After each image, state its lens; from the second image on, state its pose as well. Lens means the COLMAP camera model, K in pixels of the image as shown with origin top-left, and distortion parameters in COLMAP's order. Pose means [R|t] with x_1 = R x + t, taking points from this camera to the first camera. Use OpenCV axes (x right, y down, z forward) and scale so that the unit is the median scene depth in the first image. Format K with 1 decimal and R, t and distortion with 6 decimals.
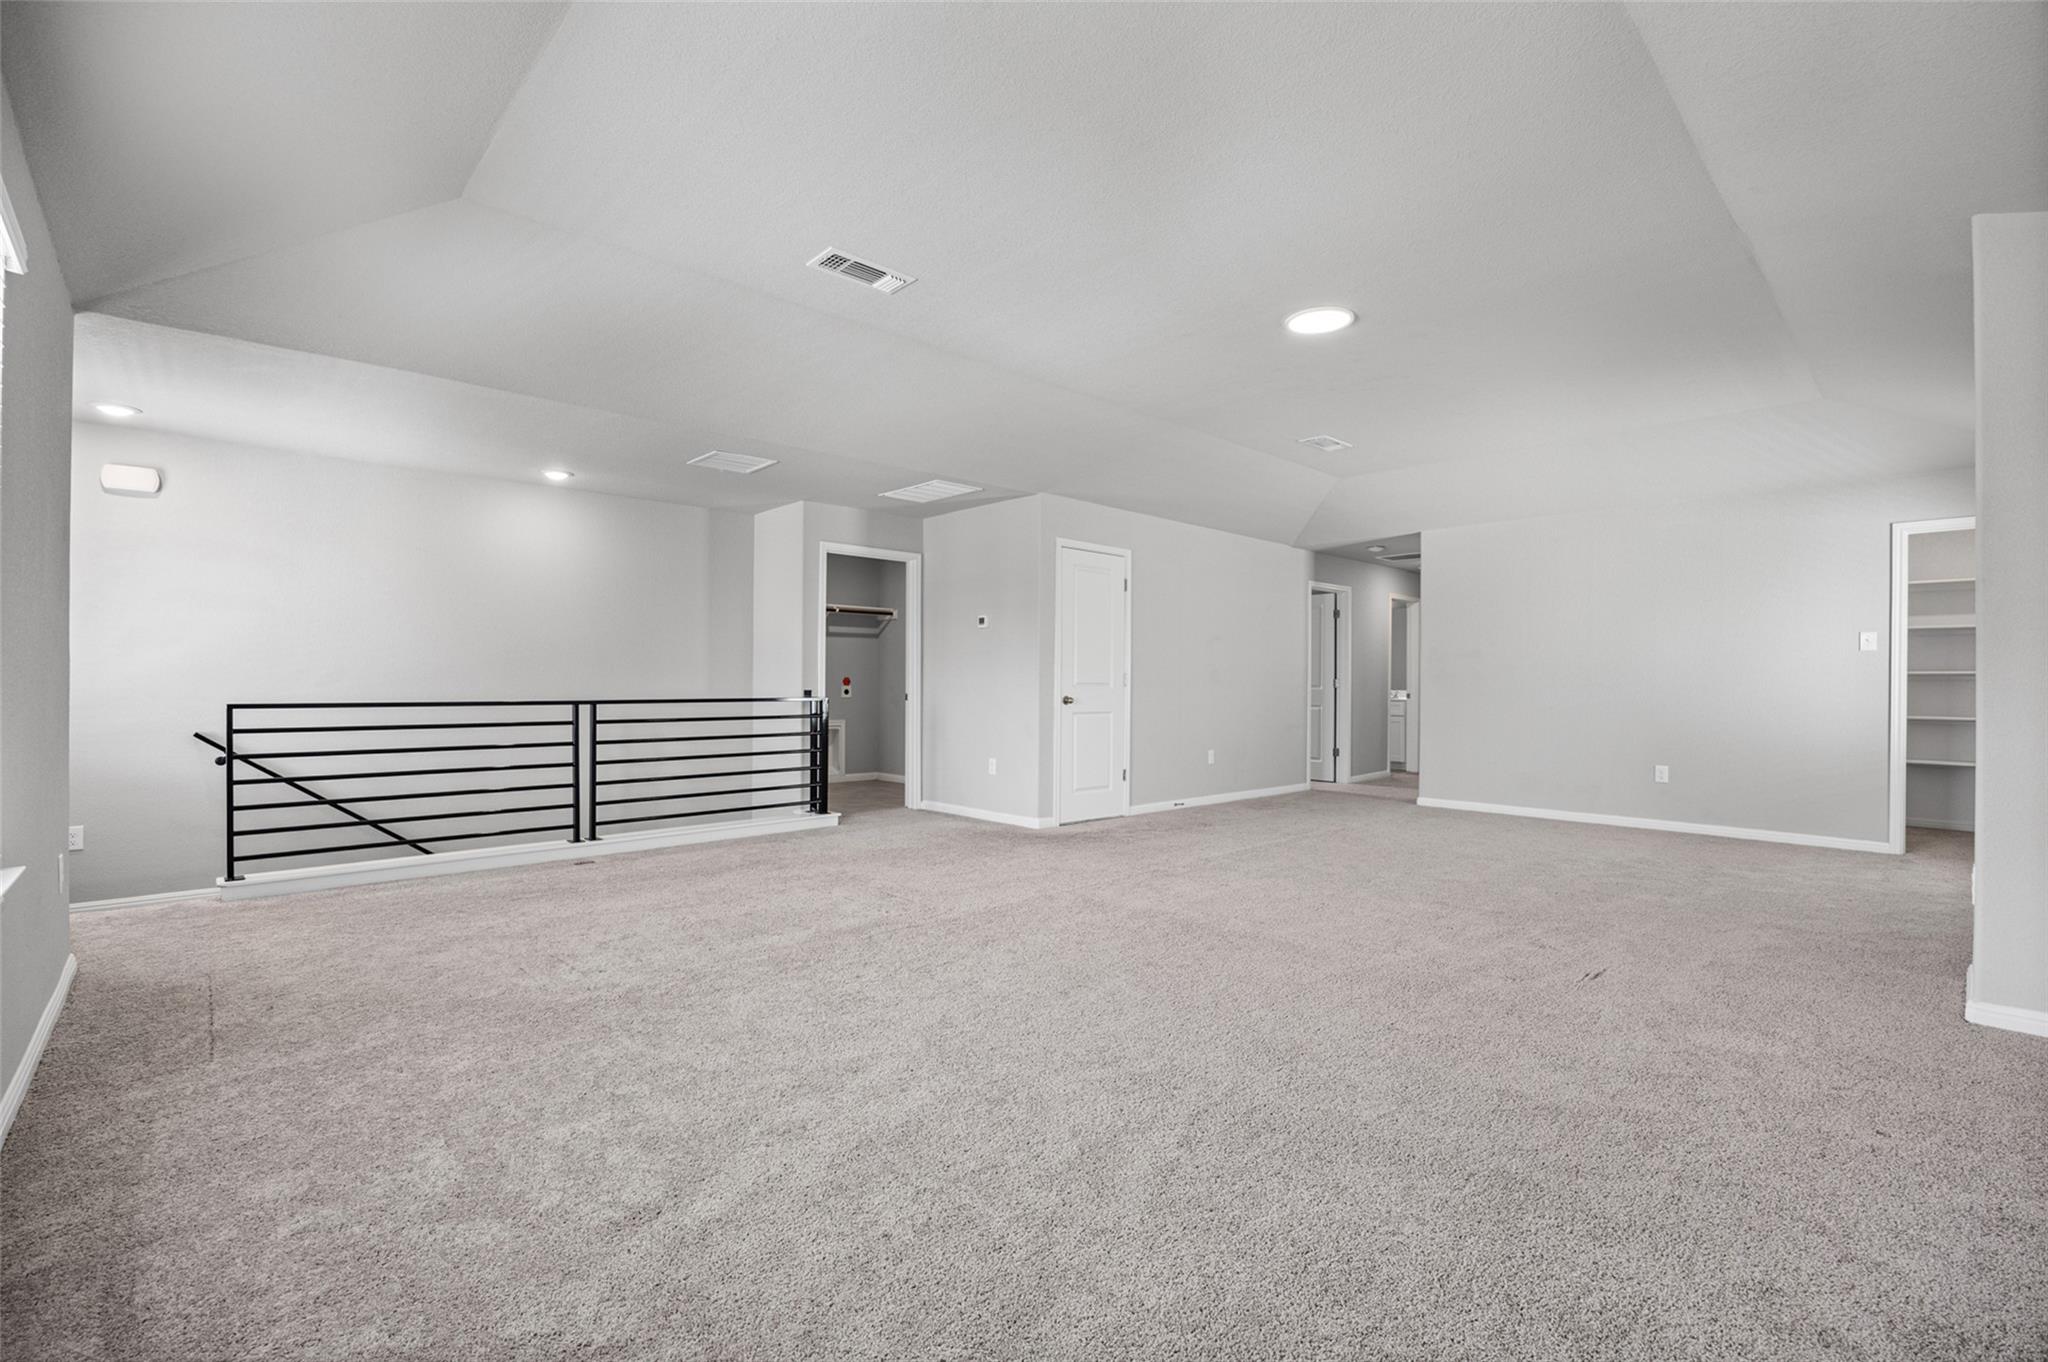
lens RADIAL K [[889.0, 0, 1023.6], [0, 889.0, 678.8], [0, 0, 1]] dist [-0.000932, 0.000050]
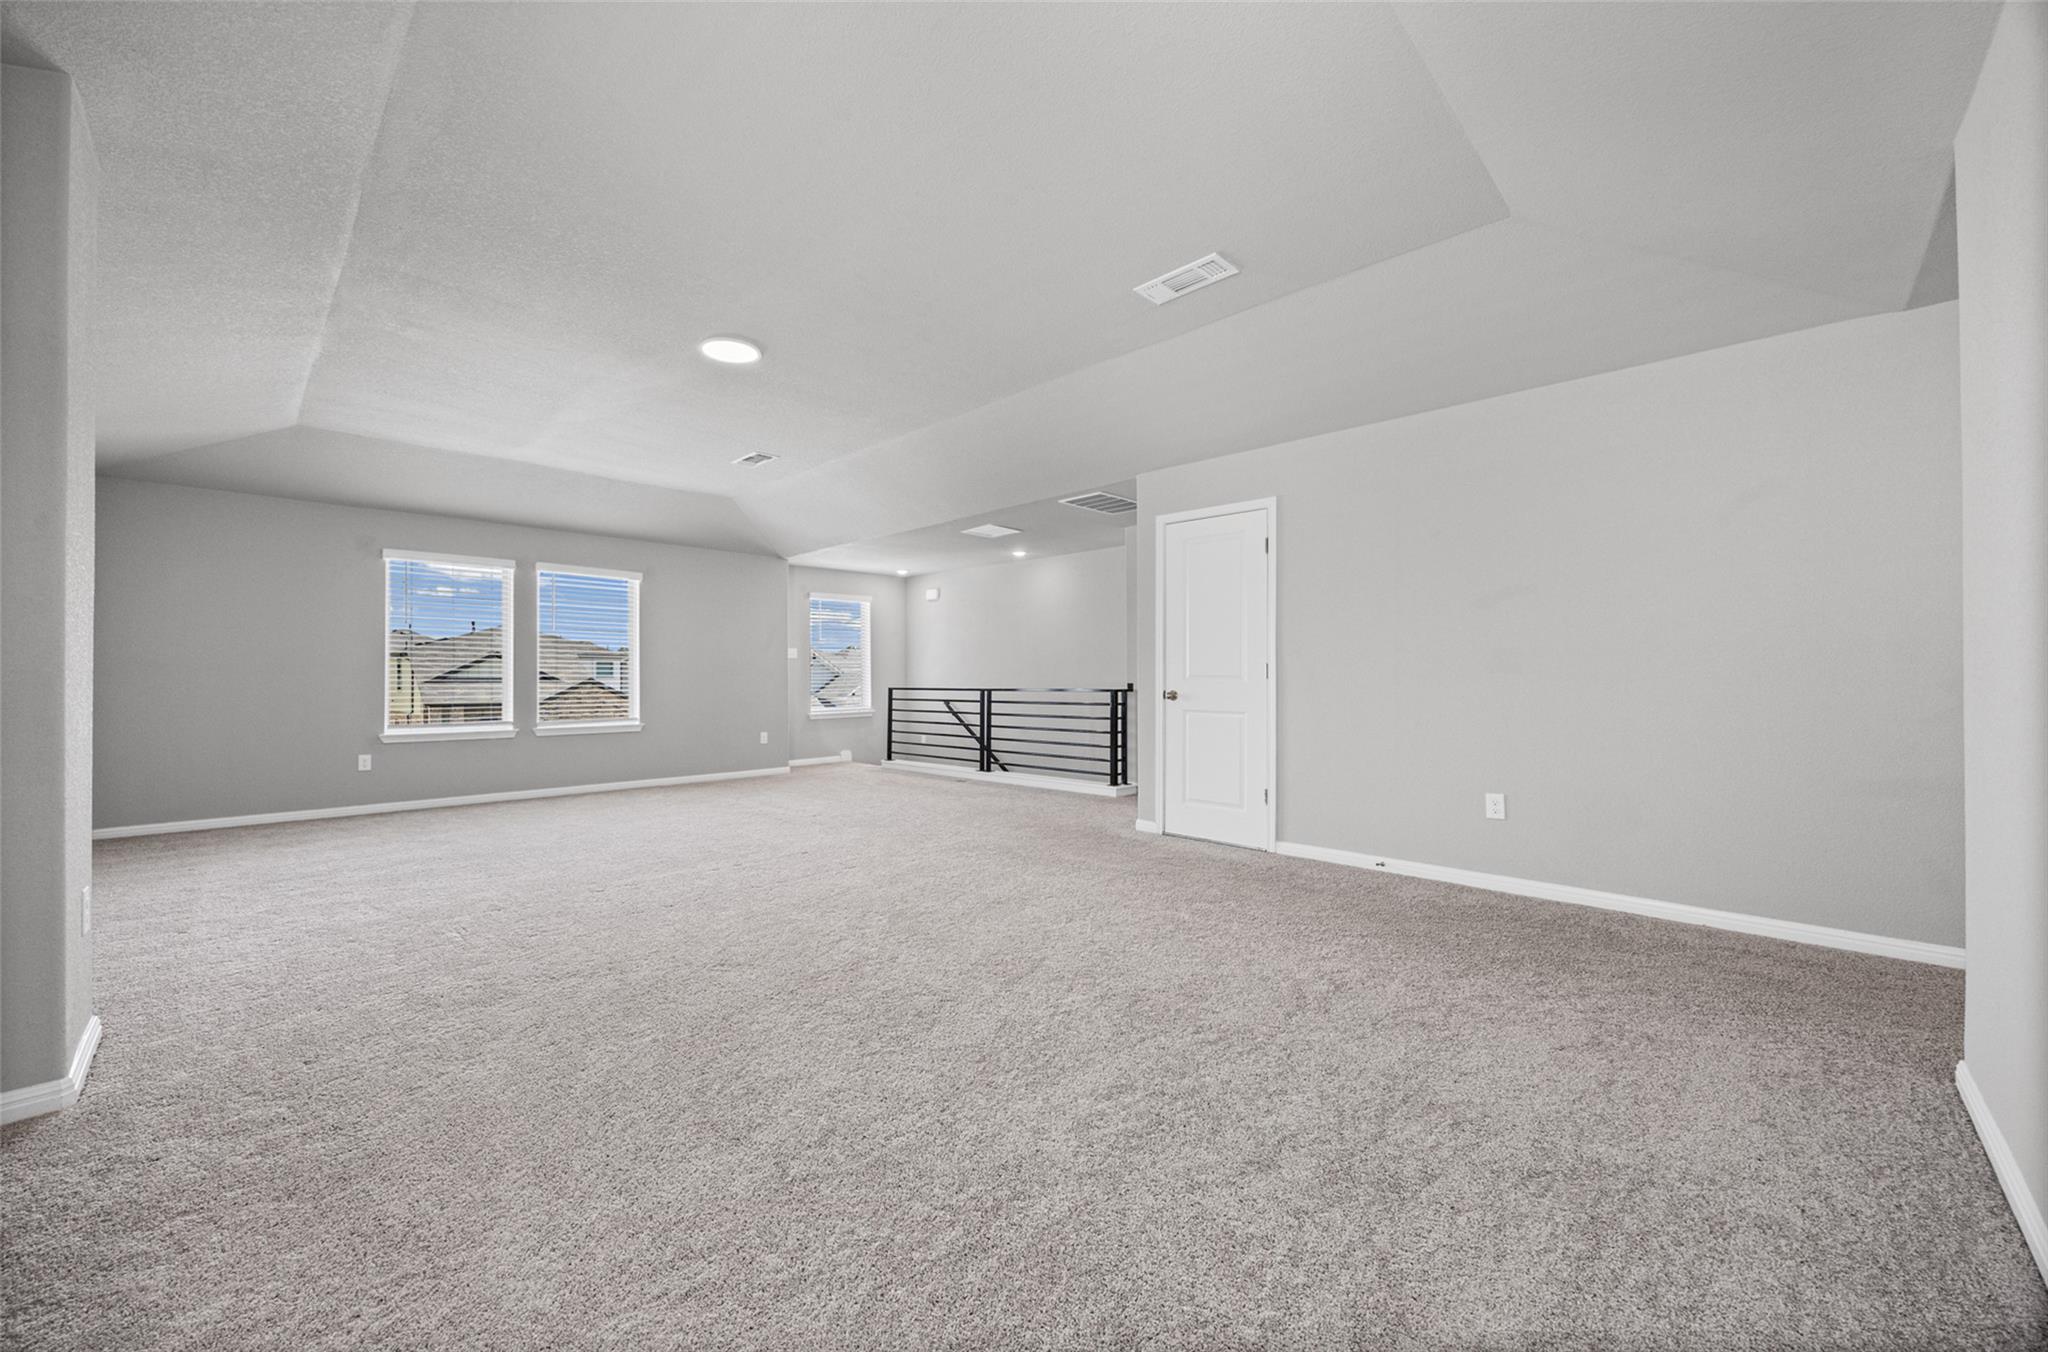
lens RADIAL K [[787.8, 0, 1020.4], [0, 787.8, 679.0], [0, 0, 1]] dist [0.001163, 0.000101]
pose [[0.051525, -0.002181, -0.998669, 0.818357], [0.009180, 0.999956, -0.001710, 0.007531], [0.998630, -0.009080, 0.051543, 0.802532]]
